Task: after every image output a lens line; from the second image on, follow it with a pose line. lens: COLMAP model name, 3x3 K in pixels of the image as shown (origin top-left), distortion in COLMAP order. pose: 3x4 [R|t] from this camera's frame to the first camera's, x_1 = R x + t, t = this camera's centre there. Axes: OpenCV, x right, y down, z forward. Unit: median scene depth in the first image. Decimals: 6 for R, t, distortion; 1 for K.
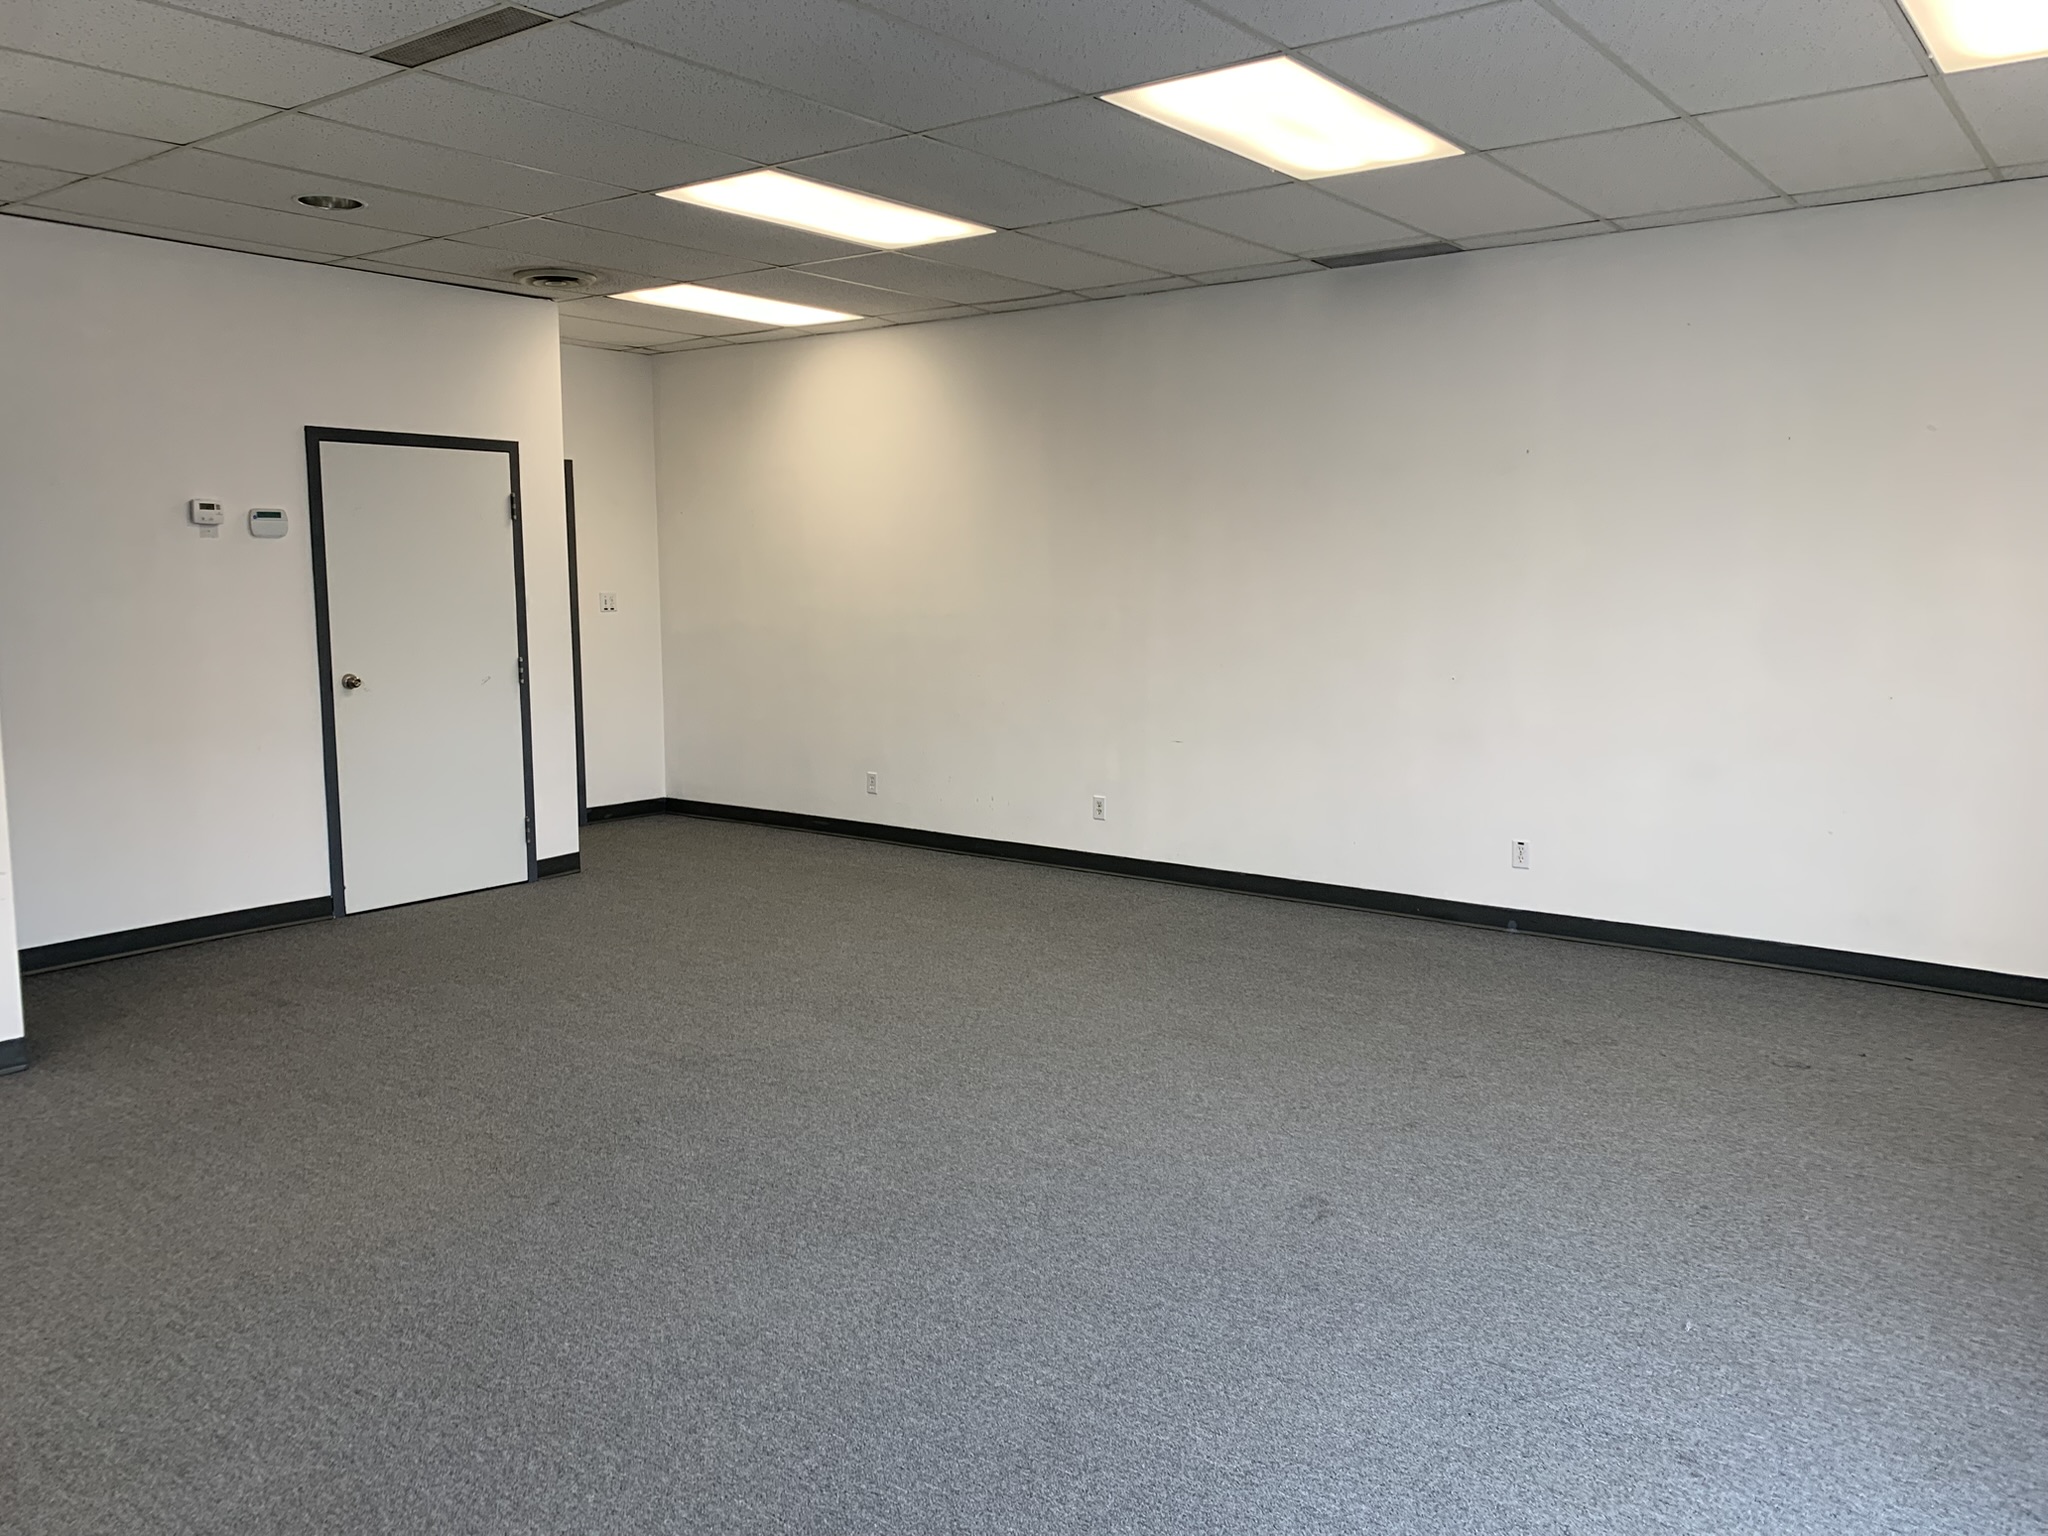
lens RADIAL K [[1541.0, 0, 1029.6], [0, 1541.0, 727.3], [0, 0, 1]] dist [0.034035, -0.039085]
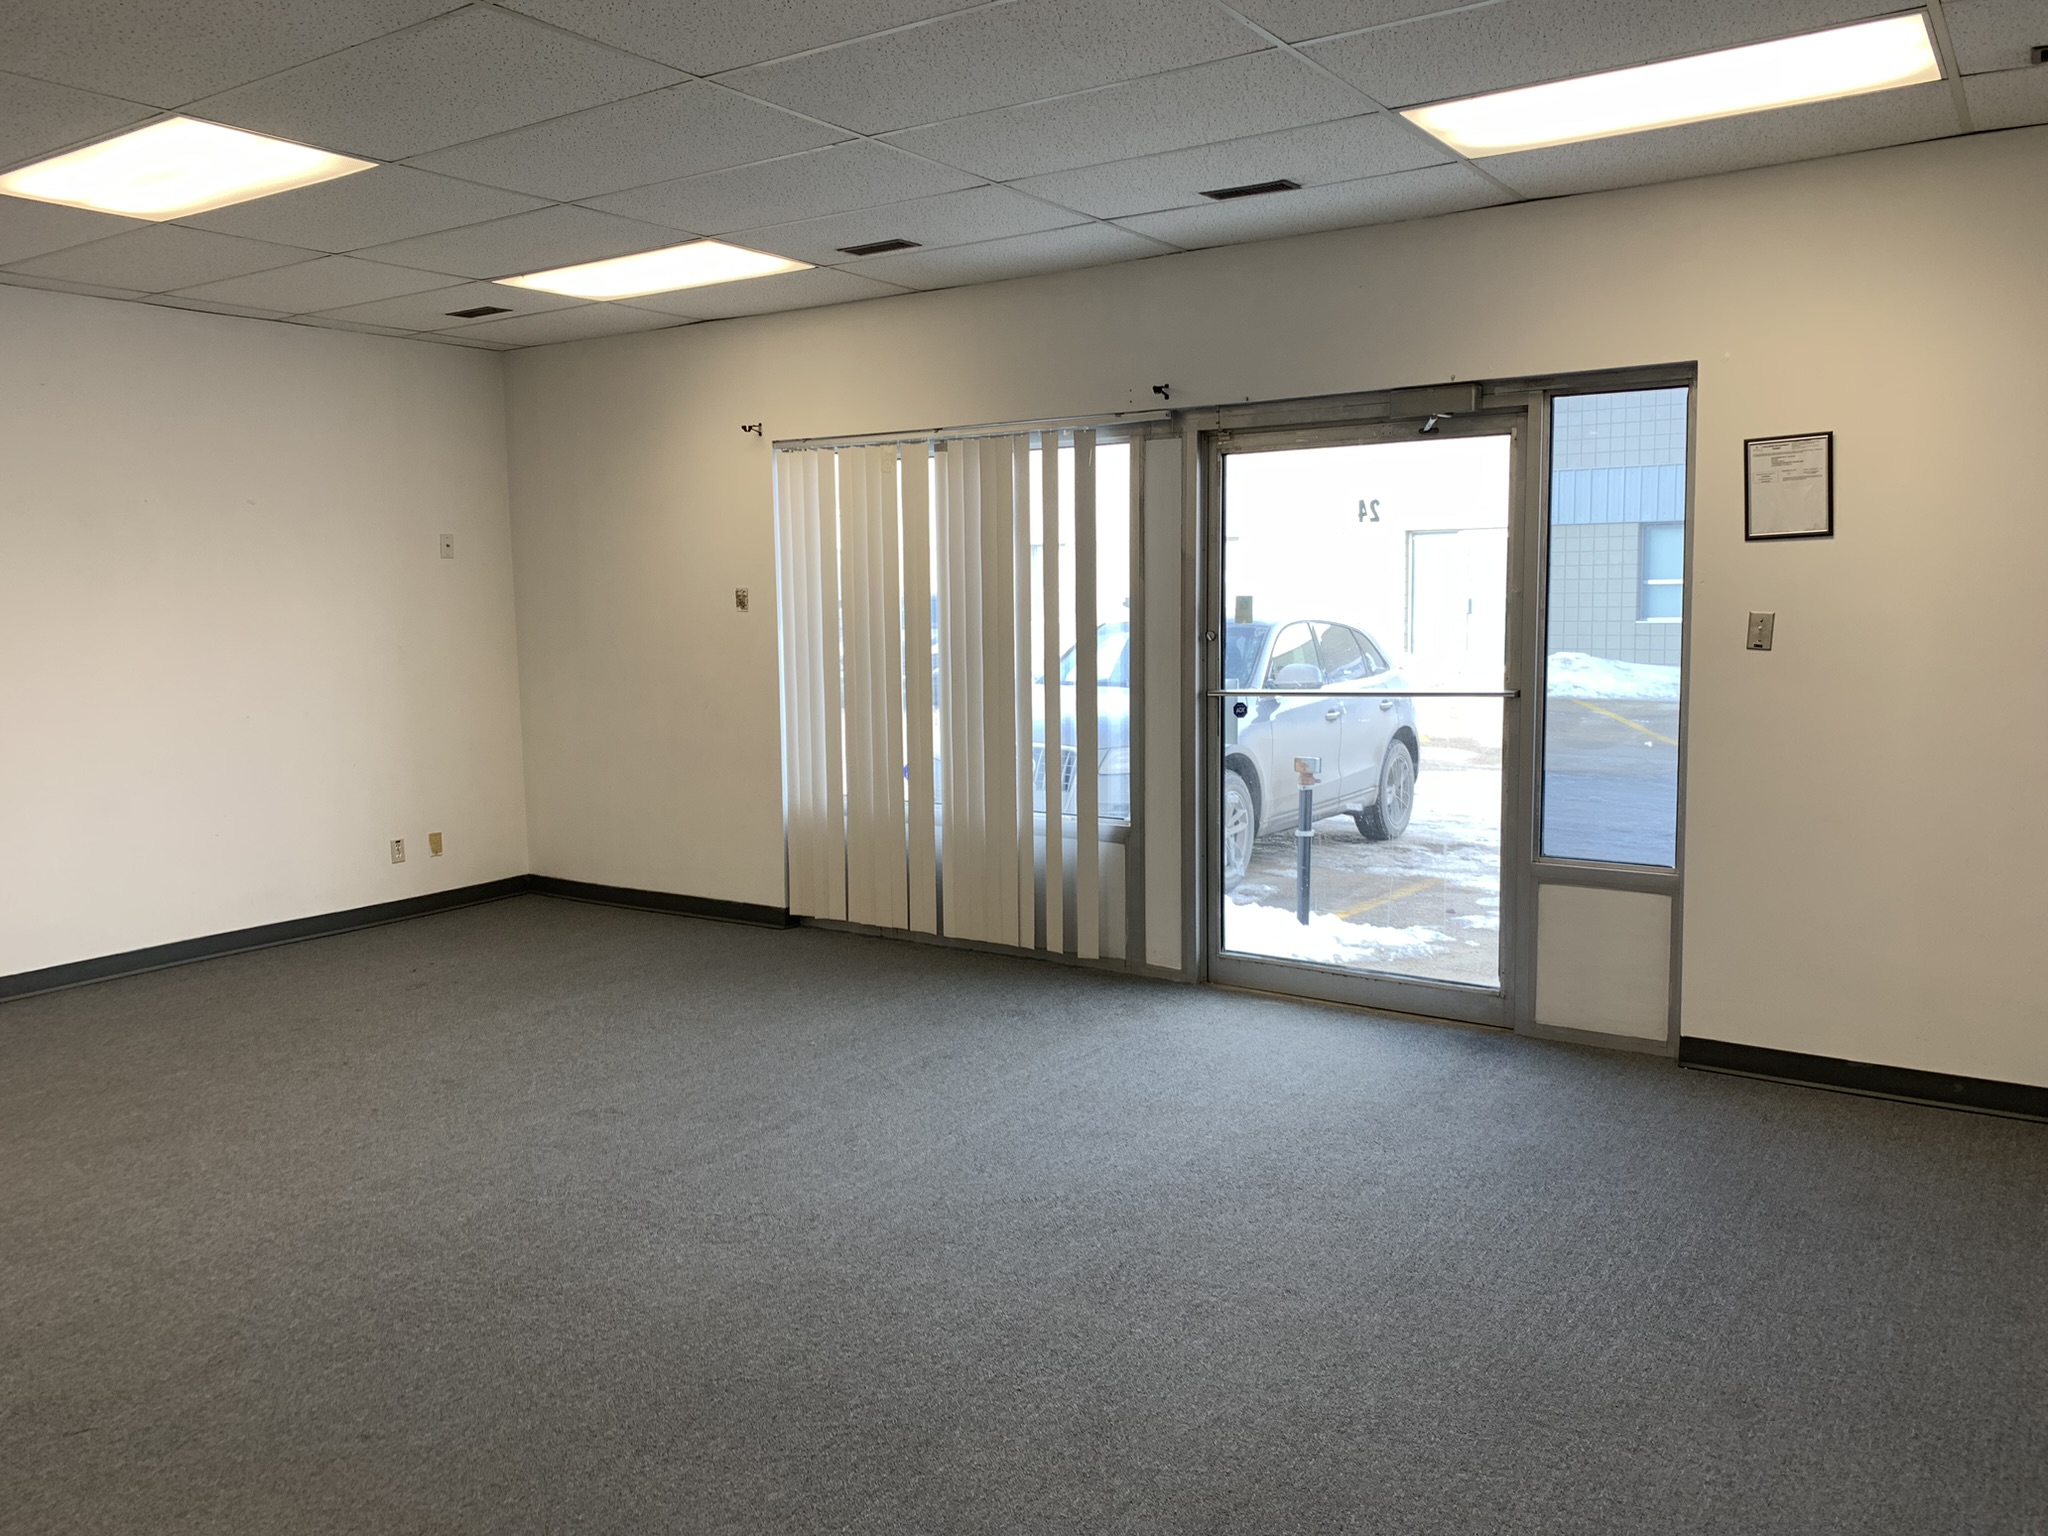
lens RADIAL K [[1541.0, 0, 1029.6], [0, 1541.0, 727.3], [0, 0, 1]] dist [0.034035, -0.039085]
pose [[-0.035728, -0.084729, 0.995763, -0.993237], [0.129070, 0.987663, 0.088670, -0.055114], [-0.990992, 0.131692, -0.024351, 0.627328]]
